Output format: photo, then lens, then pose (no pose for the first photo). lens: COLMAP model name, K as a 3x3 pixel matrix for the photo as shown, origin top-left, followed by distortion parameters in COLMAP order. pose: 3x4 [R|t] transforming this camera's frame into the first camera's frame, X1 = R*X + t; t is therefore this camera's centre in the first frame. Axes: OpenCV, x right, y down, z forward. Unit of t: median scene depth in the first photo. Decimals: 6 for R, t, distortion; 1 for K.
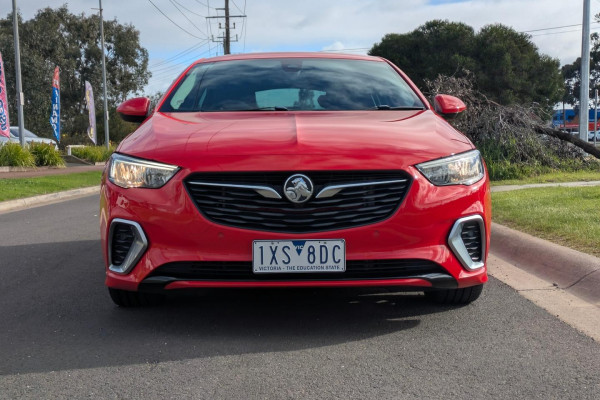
lens RADIAL K [[905.9, 0, 300.0], [0, 905.9, 200.0], [0, 0, 1]] dist [0.117969, -0.084339]
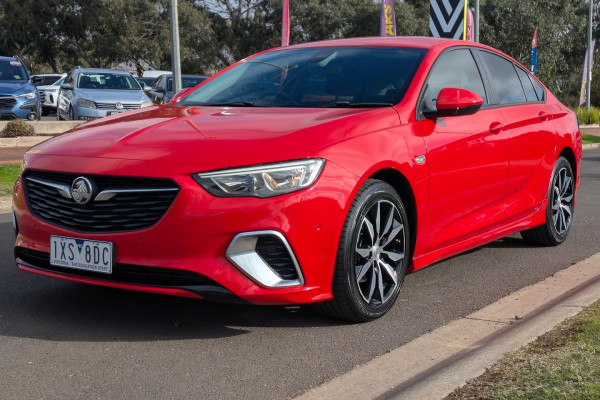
lens RADIAL K [[905.9, 0, 300.0], [0, 905.9, 200.0], [0, 0, 1]] dist [0.117969, -0.084339]
pose [[0.835471, 0.079884, -0.543697, 0.788314], [-0.053554, 0.996504, 0.064121, -0.083163], [0.546918, -0.024454, 0.836829, 0.249518]]
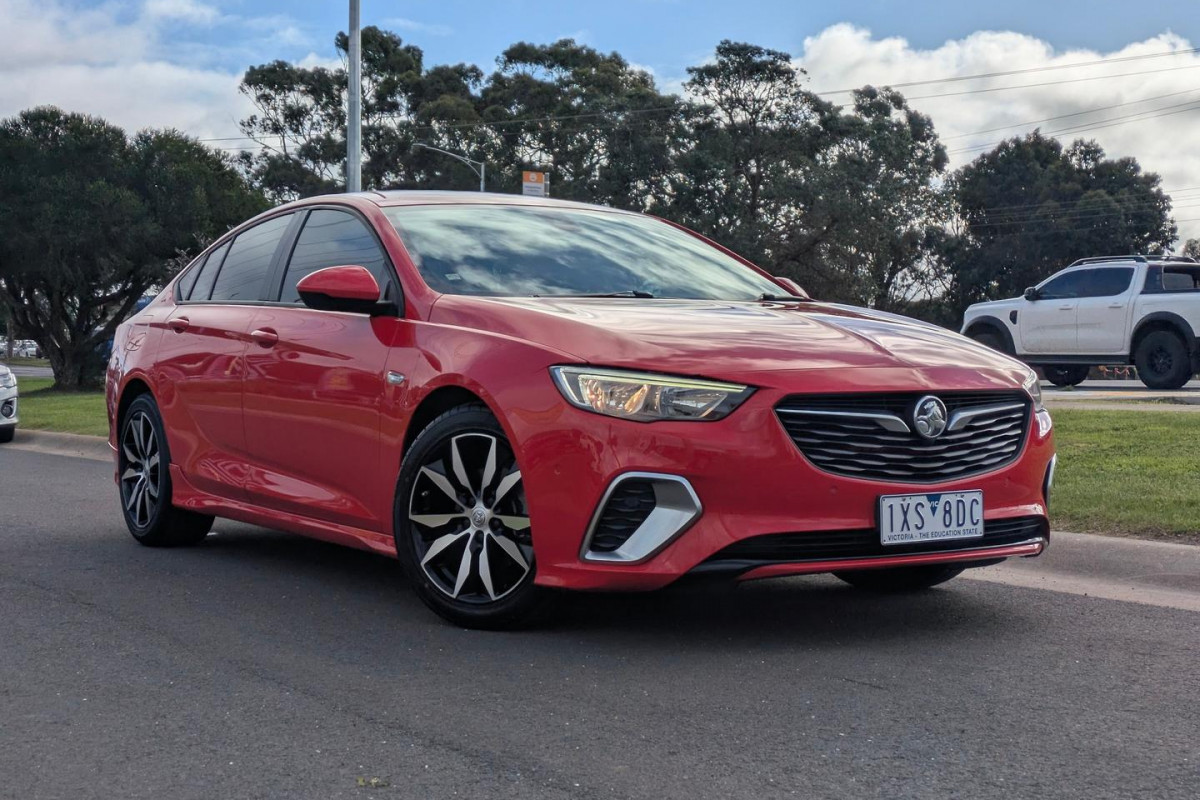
lens RADIAL K [[1811.8, 0, 600.0], [0, 1811.8, 400.0], [0, 0, 1]] dist [0.117969, -0.084339]
pose [[0.839323, -0.007158, 0.543585, -0.945316], [0.028549, 0.999114, -0.030924, 0.009598], [-0.542882, 0.041474, 0.838784, -0.005788]]
